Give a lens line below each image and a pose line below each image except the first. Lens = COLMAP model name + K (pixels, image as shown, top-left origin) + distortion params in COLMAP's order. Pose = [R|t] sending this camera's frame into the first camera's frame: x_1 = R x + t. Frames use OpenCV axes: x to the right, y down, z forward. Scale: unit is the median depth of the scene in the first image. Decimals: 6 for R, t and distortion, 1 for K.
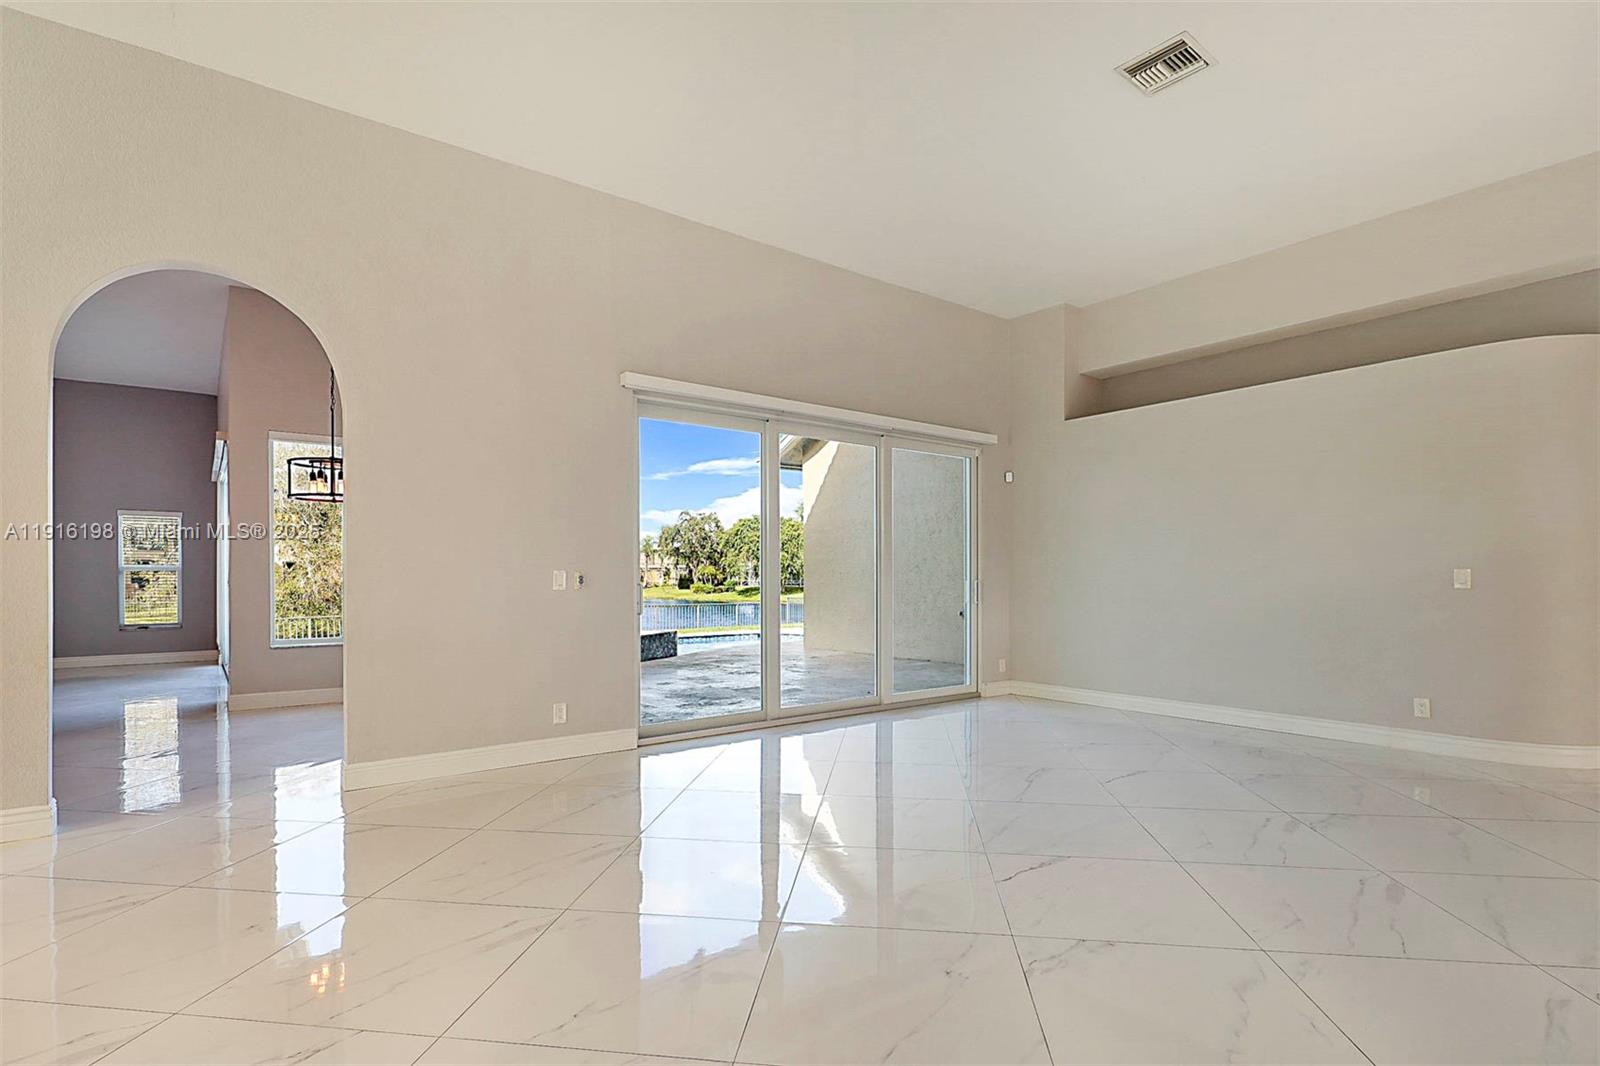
lens RADIAL K [[785.5, 0, 796.2], [0, 785.5, 570.9], [0, 0, 1]] dist [-0.002690, -0.000254]
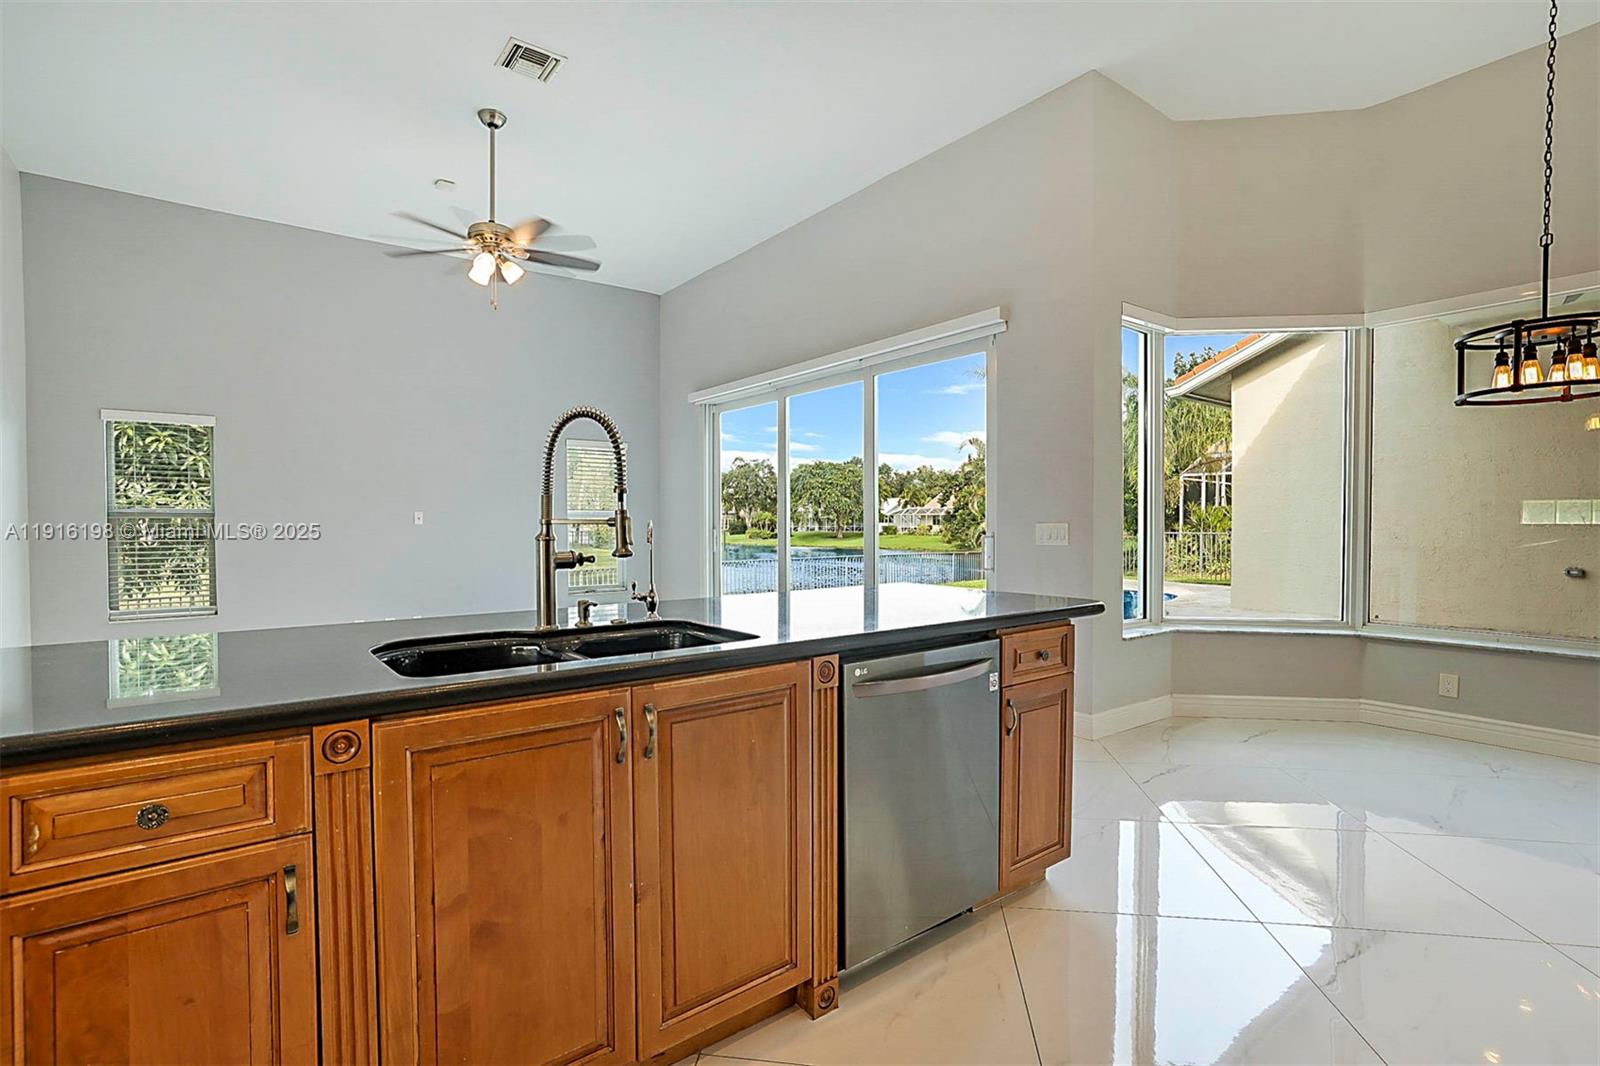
lens RADIAL K [[755.6, 0, 791.4], [0, 755.6, 520.6], [0, 0, 1]] dist [-0.021762, 0.000326]
pose [[0.999948, 0.001178, -0.010170, -0.066661], [-0.001122, 0.999984, 0.005517, -0.000399], [0.010176, -0.005505, 0.999933, 0.029221]]
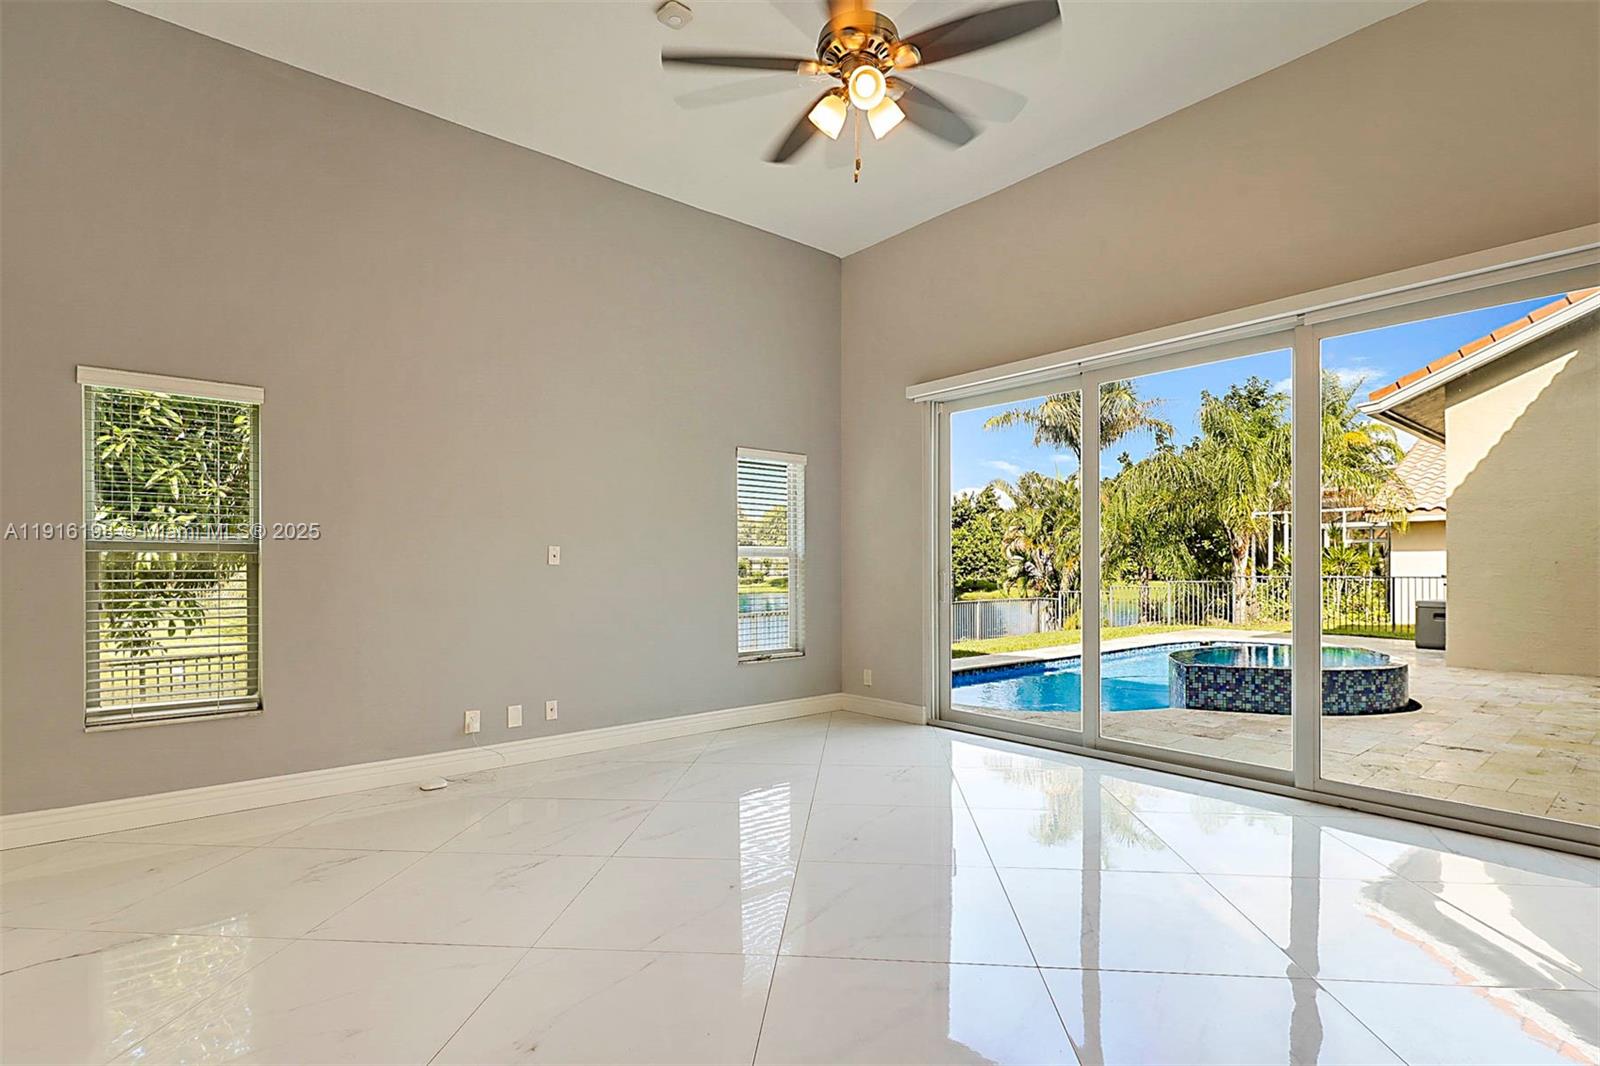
lens RADIAL K [[776.5, 0, 800.3], [0, 776.5, 572.5], [0, 0, 1]] dist [0.014027, -0.000593]
pose [[0.998057, -0.000592, 0.062308, -0.091436], [-0.000279, 0.999902, 0.013974, 0.000230], [-0.062310, -0.013964, 0.997959, 0.050057]]
